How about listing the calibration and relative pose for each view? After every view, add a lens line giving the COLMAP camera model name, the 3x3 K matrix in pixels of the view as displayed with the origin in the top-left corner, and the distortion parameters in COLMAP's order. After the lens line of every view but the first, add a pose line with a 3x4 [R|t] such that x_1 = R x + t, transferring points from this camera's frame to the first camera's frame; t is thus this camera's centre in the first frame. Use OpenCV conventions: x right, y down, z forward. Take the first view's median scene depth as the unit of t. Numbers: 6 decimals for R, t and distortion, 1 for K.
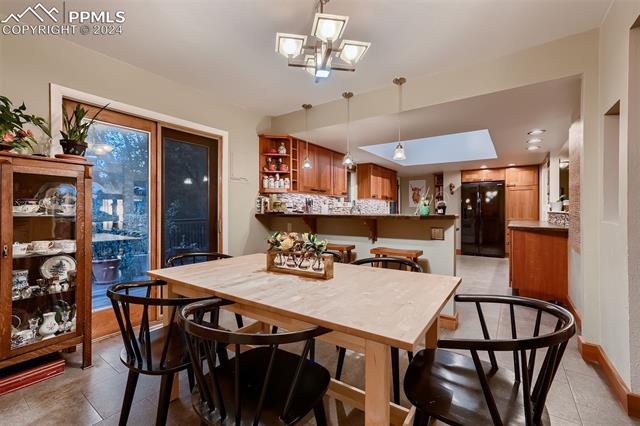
lens RADIAL K [[270.2, 0, 323.6], [0, 270.2, 211.5], [0, 0, 1]] dist [-0.016028, 0.006396]
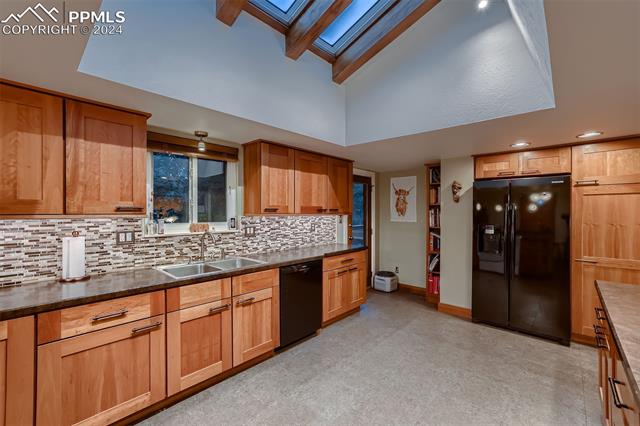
lens RADIAL K [[270.2, 0, 320.5], [0, 270.2, 212.0], [0, 0, 1]] dist [-0.016028, 0.006396]
pose [[0.991532, 0.002442, -0.129840, 0.294782], [-0.002551, 0.999997, -0.000677, -0.045426], [0.129837, 0.001002, 0.991535, 0.465133]]
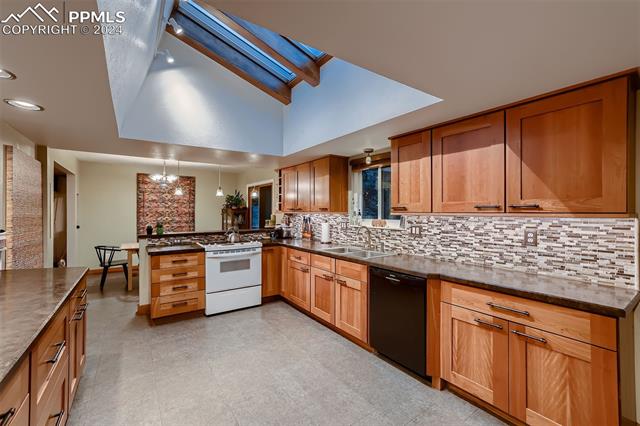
lens RADIAL K [[270.2, 0, 319.8], [0, 270.2, 209.6], [0, 0, 1]] dist [-0.016028, 0.006396]
pose [[-0.328858, -0.003672, -0.944372, 0.572586], [-0.000906, 0.999993, -0.003572, -0.045759], [0.944379, -0.000319, -0.328859, 0.894855]]
